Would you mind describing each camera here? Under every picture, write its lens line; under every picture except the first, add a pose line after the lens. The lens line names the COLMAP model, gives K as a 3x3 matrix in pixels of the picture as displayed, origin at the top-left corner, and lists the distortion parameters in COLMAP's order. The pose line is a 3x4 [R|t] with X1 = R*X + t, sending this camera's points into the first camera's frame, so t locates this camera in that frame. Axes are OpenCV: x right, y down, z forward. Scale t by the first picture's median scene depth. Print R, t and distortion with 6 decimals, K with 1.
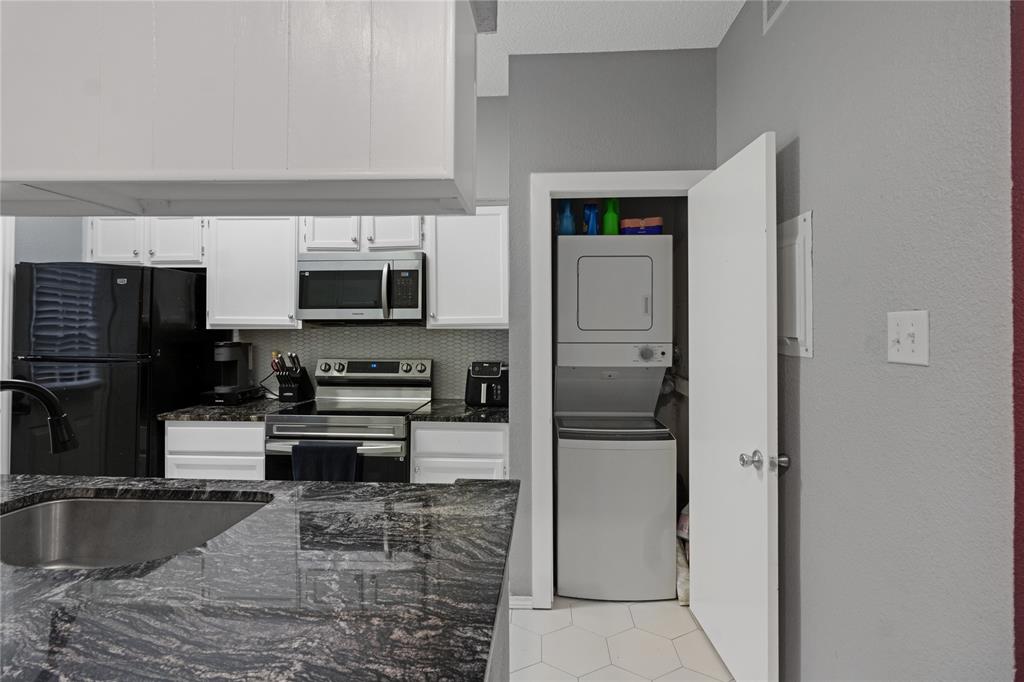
lens RADIAL K [[480.4, 0, 512.5], [0, 480.4, 326.2], [0, 0, 1]] dist [-0.000467, 0.000145]
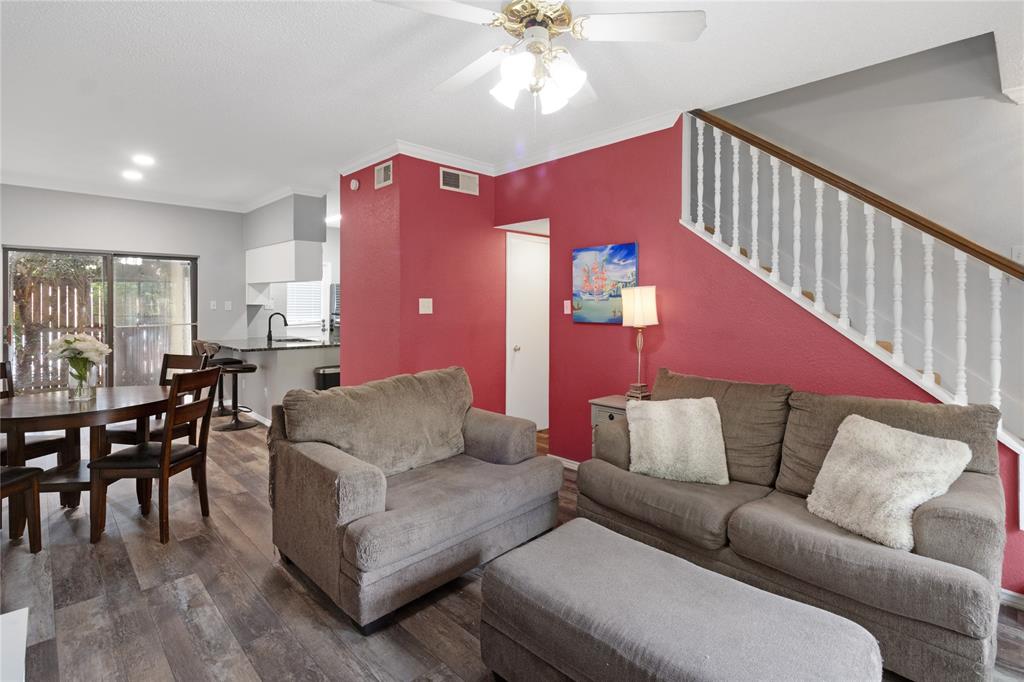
lens RADIAL K [[494.5, 0, 514.3], [0, 494.5, 309.0], [0, 0, 1]] dist [-0.000515, -0.000098]
pose [[0.734176, 0.007237, -0.678920, 1.958969], [-0.001476, 0.999958, 0.009063, 0.002814], [0.678957, -0.005652, 0.734156, -0.557092]]
